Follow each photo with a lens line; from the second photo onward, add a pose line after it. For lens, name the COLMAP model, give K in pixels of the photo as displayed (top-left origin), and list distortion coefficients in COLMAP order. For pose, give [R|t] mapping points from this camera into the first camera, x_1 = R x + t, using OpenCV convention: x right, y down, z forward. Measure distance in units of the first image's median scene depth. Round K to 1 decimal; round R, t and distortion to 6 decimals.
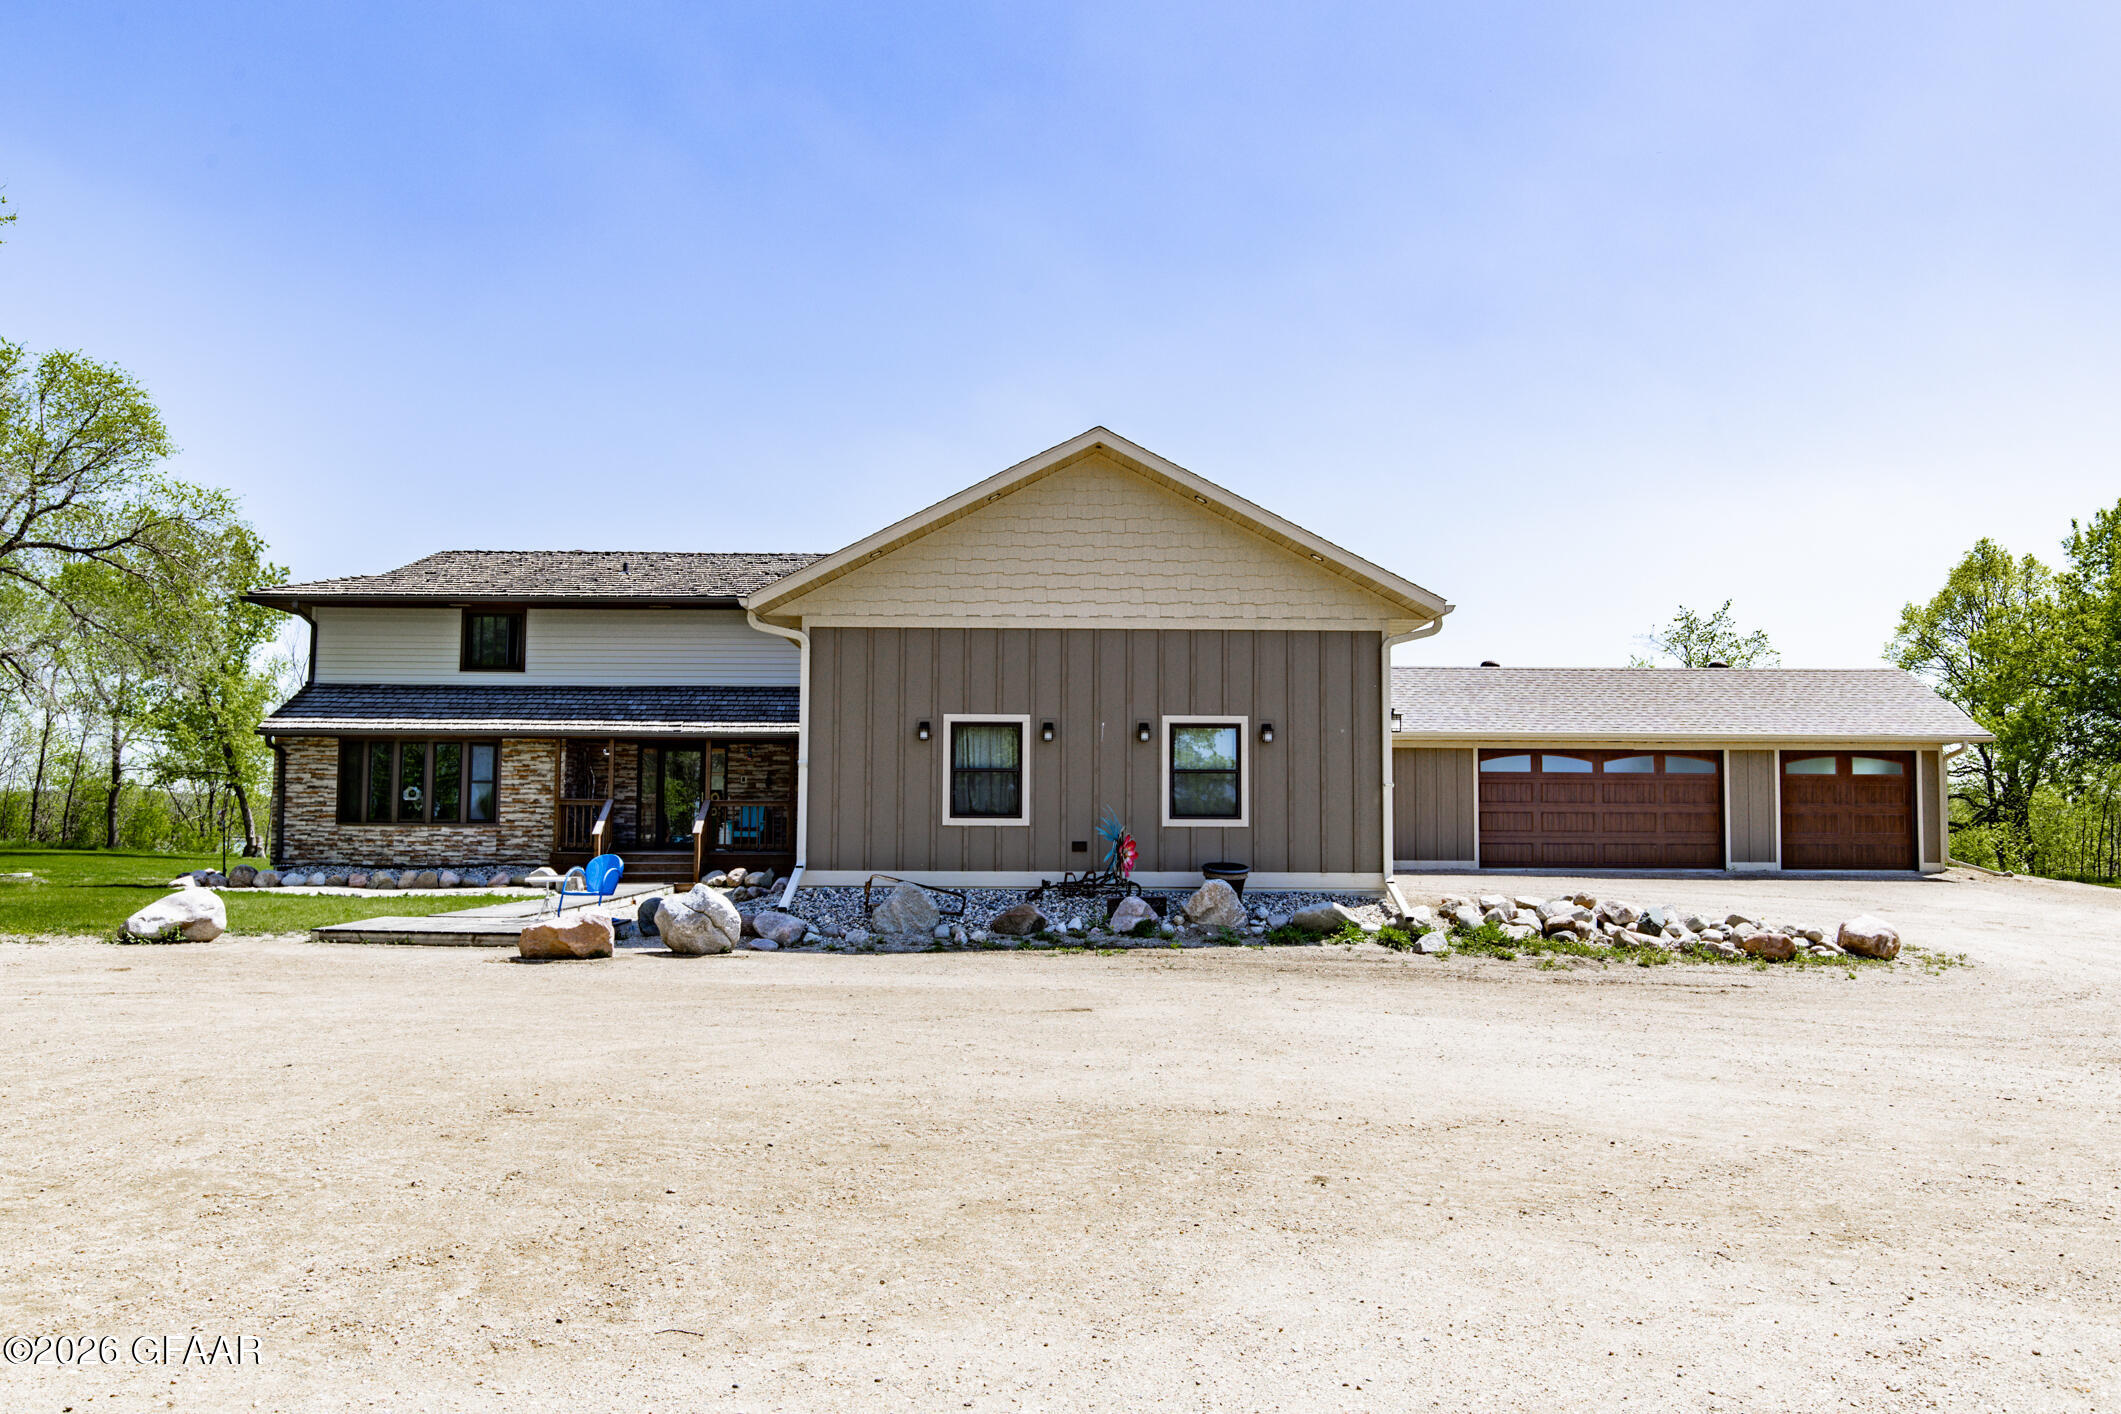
lens RADIAL K [[1611.2, 0, 1060.5], [0, 1611.2, 707.0], [0, 0, 1]] dist [-0.007088, -0.003411]
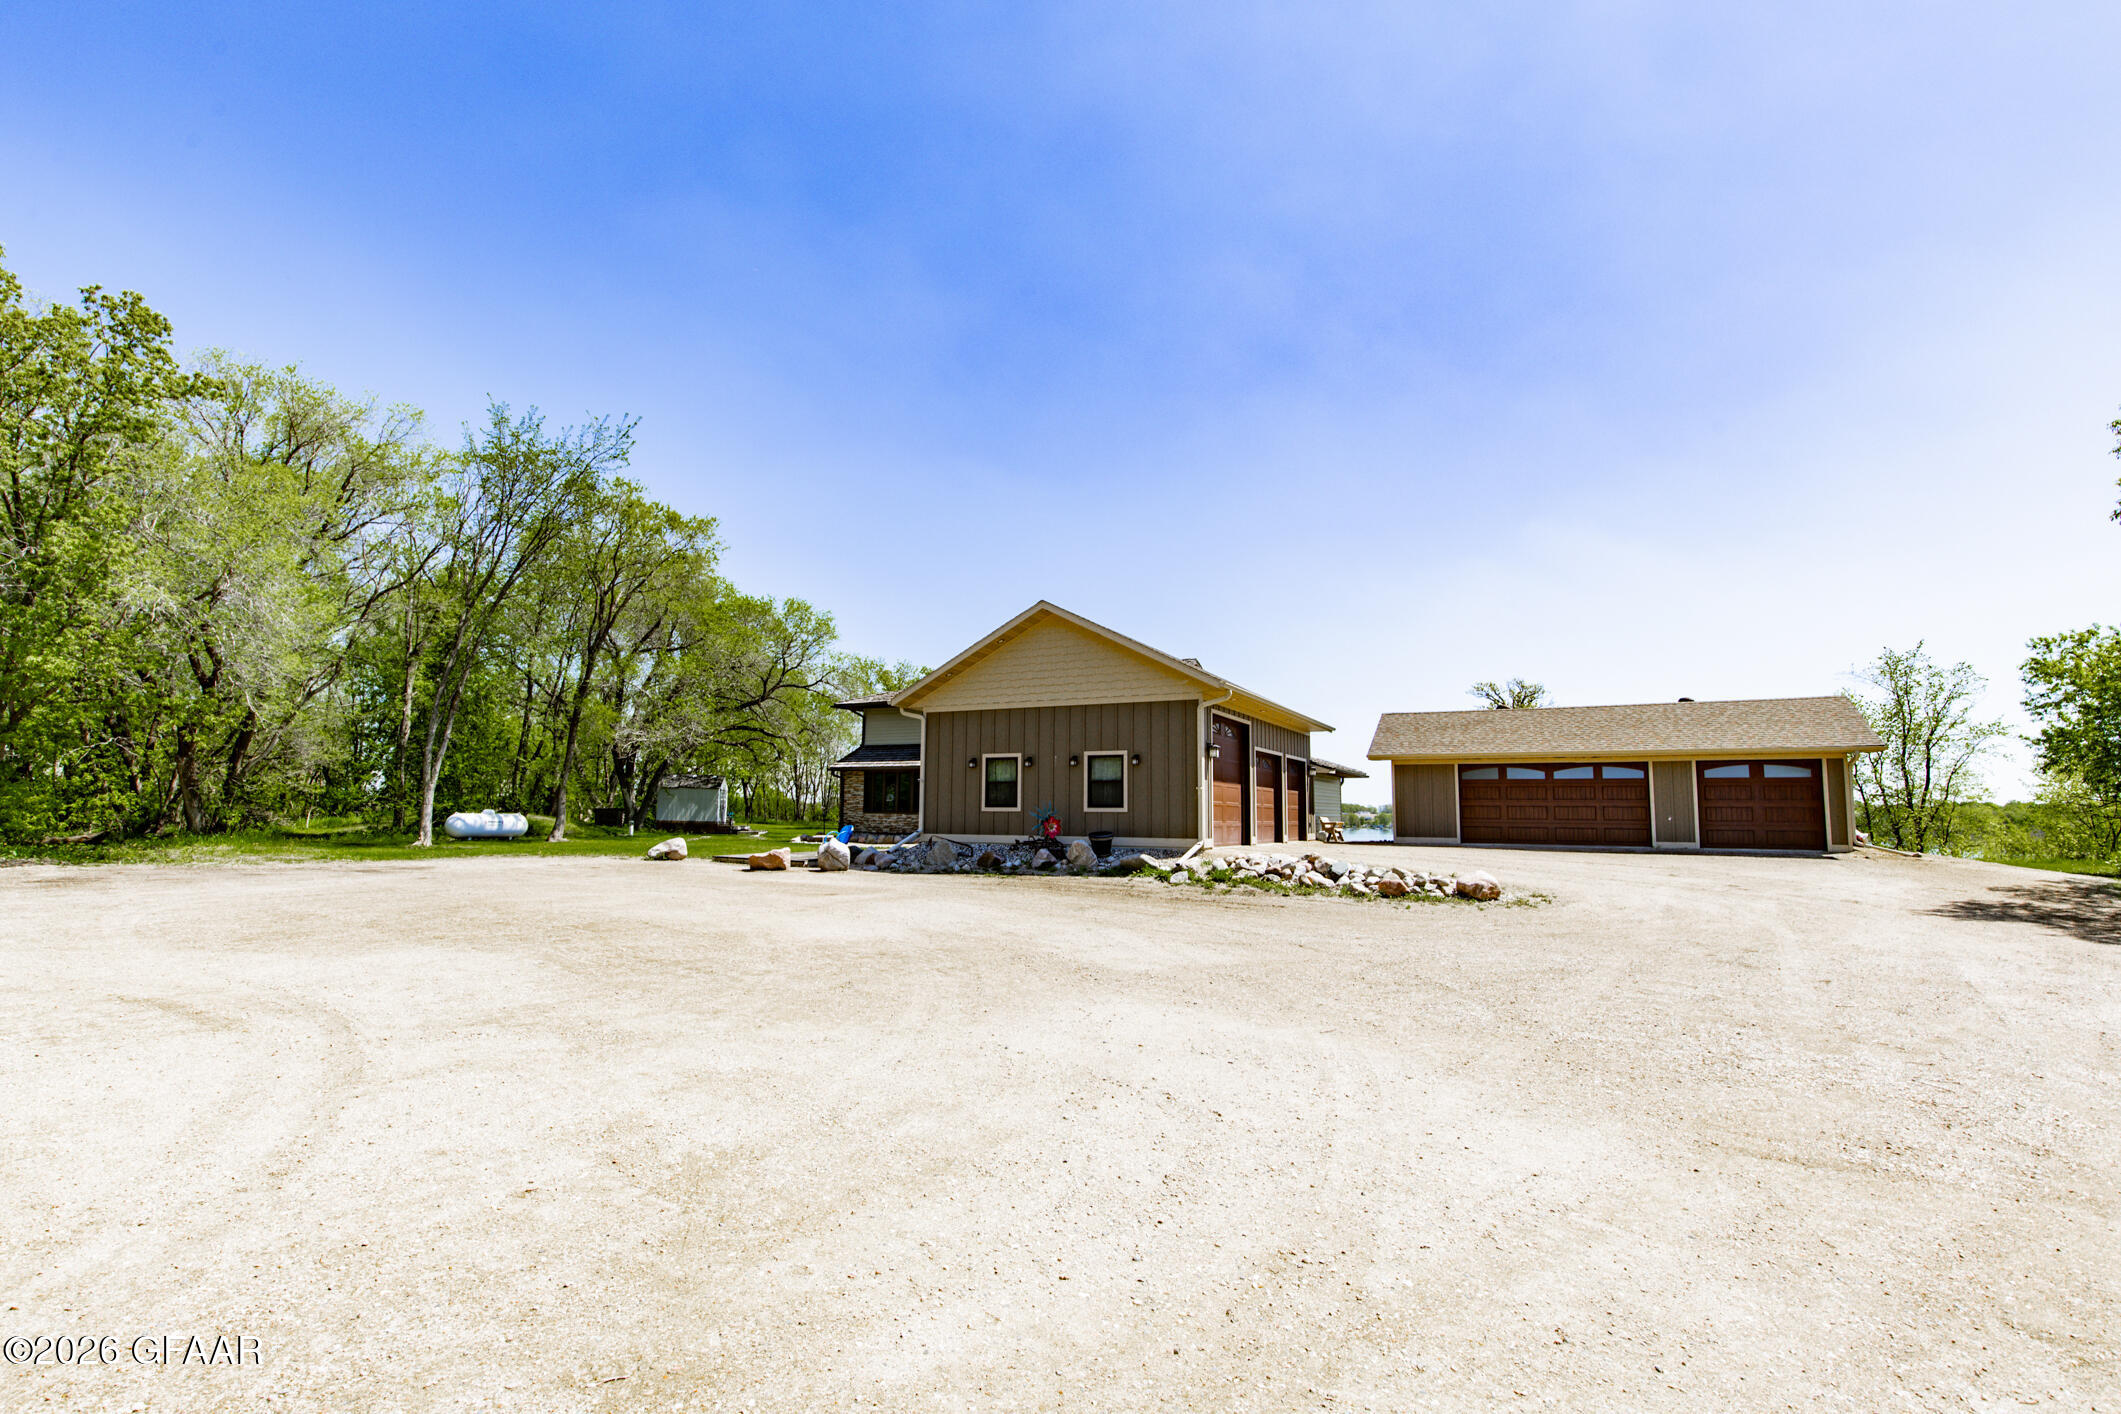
lens RADIAL K [[988.4, 0, 1060.5], [0, 988.4, 707.0], [0, 0, 1]] dist [0.006638, 0.000390]
pose [[0.877814, -0.049886, -0.476397, 0.579739], [0.030712, 0.998377, -0.047953, 0.007641], [0.478016, 0.027463, 0.877922, -0.009891]]
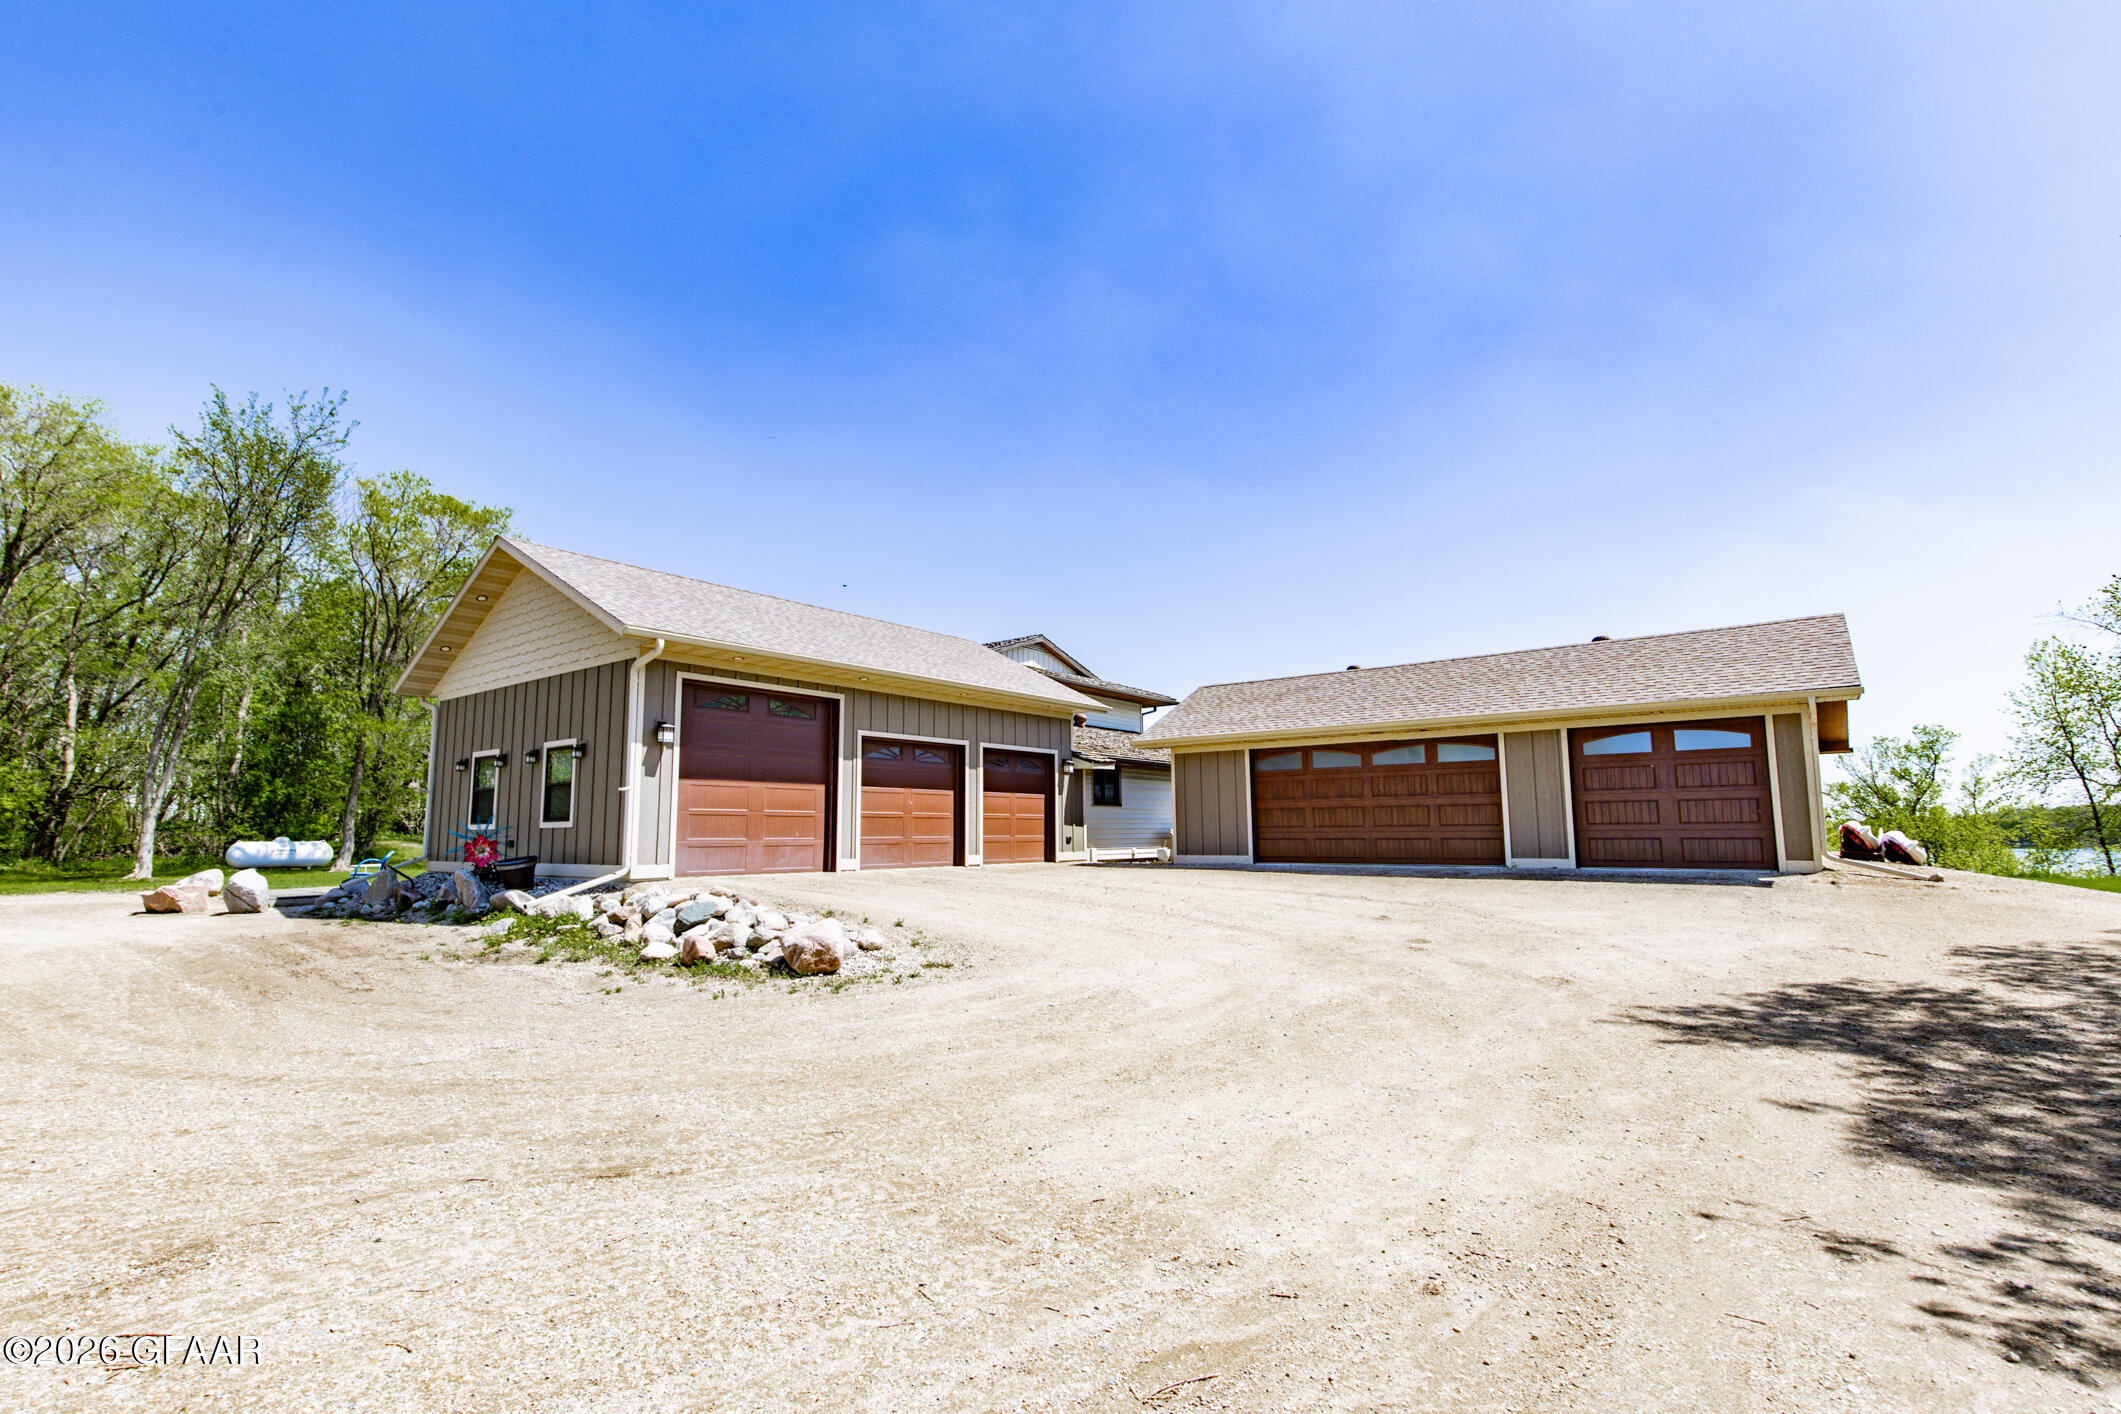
lens RADIAL K [[988.4, 0, 1060.5], [0, 988.4, 707.0], [0, 0, 1]] dist [0.006638, 0.000390]
pose [[0.764654, -0.093718, -0.637590, 0.892748], [0.059152, 0.995399, -0.075372, 0.060889], [0.641720, 0.019919, 0.766680, 0.643542]]
